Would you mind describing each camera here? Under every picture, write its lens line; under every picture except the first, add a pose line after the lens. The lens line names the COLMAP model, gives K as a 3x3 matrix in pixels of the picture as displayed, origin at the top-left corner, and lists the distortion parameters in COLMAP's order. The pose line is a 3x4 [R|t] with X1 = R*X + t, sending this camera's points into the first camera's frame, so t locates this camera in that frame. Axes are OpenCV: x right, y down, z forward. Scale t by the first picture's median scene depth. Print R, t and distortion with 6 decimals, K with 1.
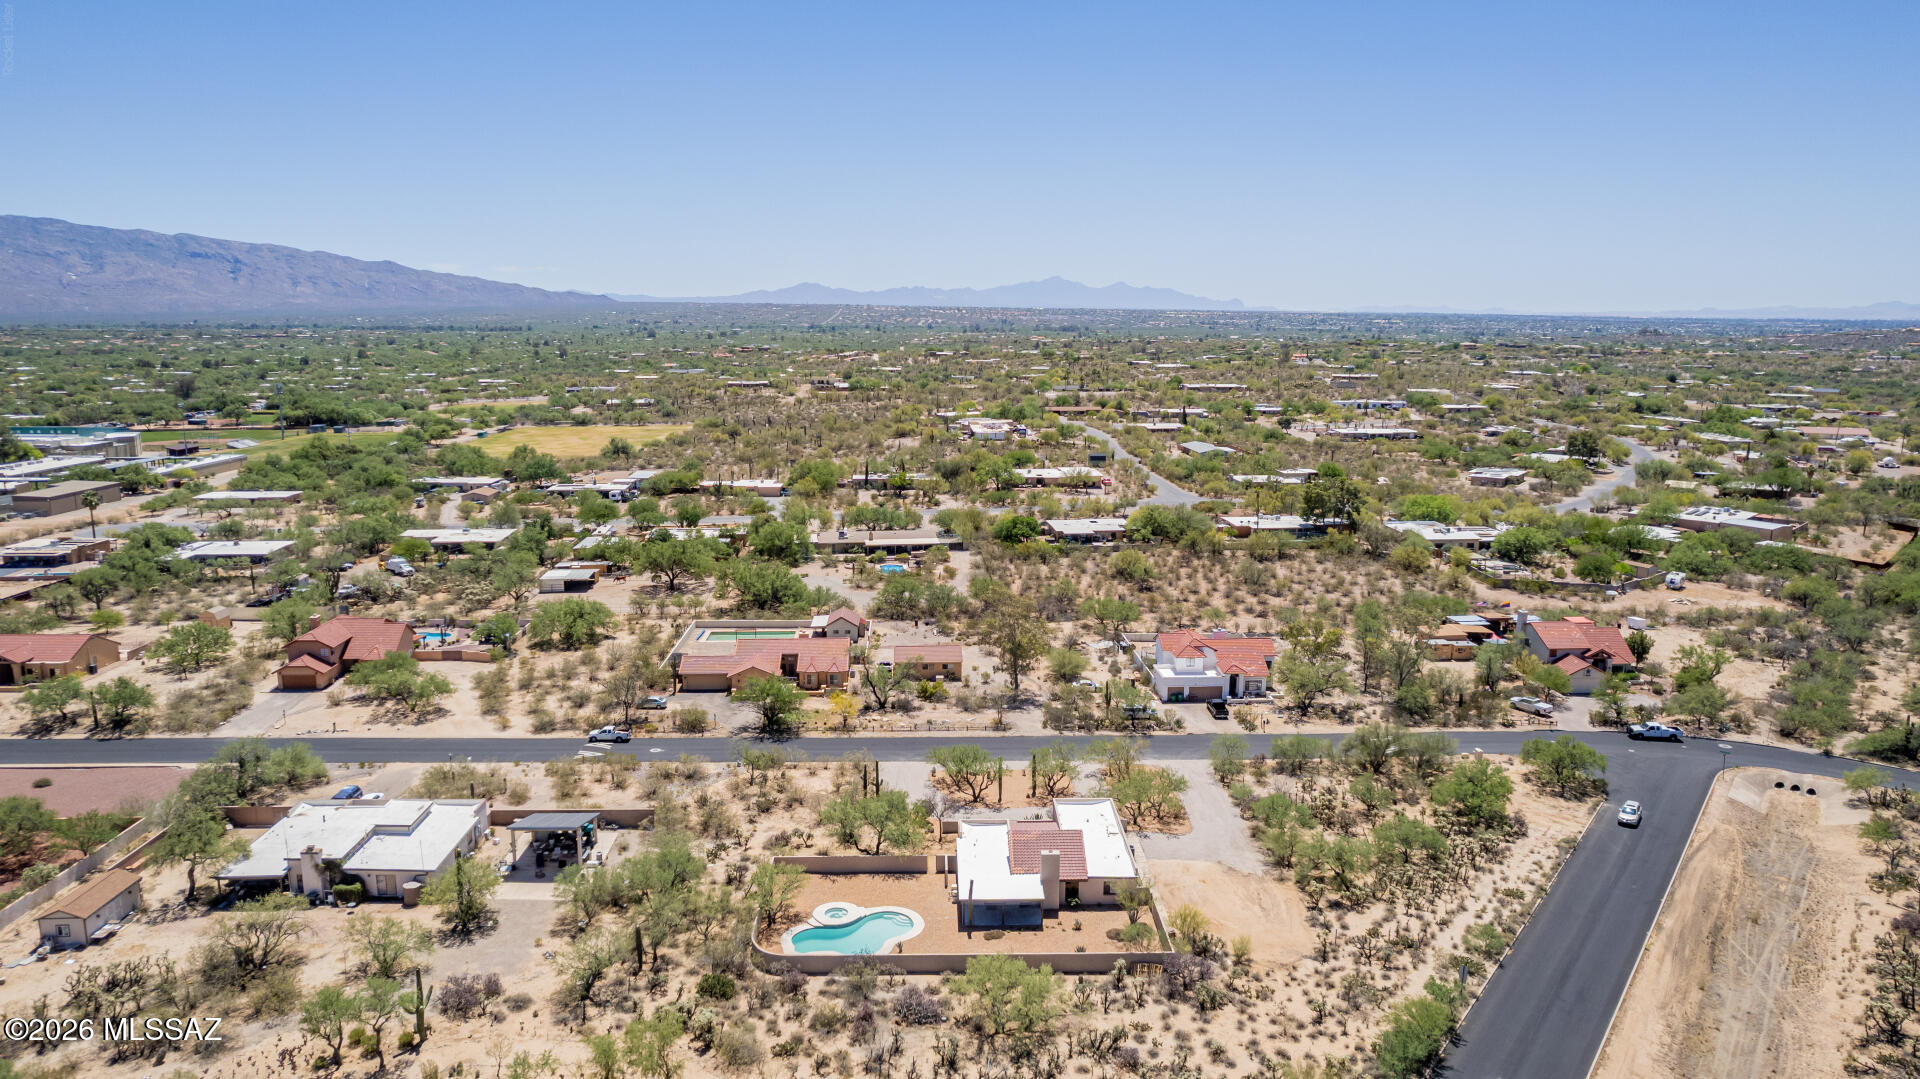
lens RADIAL K [[1227.2, 0, 940.9], [0, 1227.2, 540.1], [0, 0, 1]] dist [-0.062820, 0.044324]
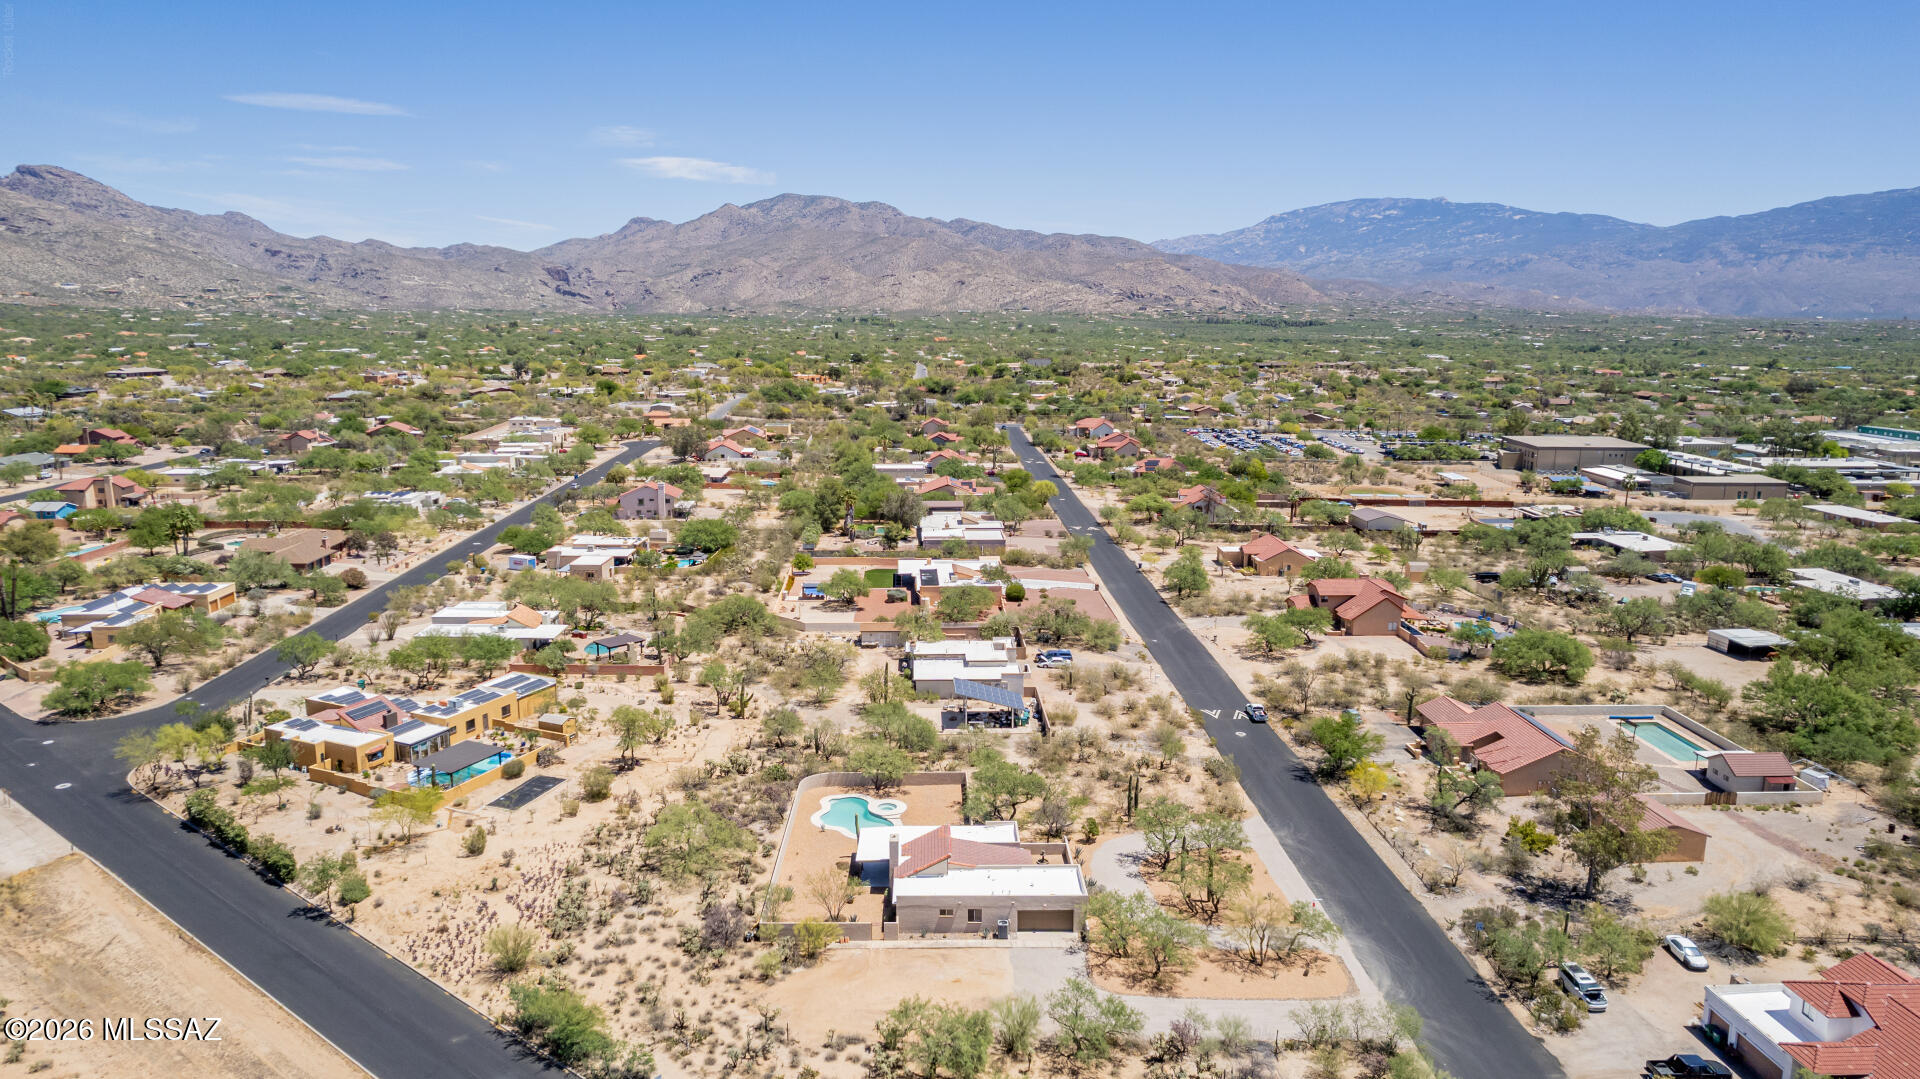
lens RADIAL K [[1227.2, 0, 967.4], [0, 1227.2, 545.1], [0, 0, 1]] dist [-0.062820, 0.044324]
pose [[0.018880, 0.189794, -0.981642, 0.856298], [-0.187667, 0.965040, 0.182975, -0.147406], [0.982051, 0.180767, 0.053838, 0.783552]]
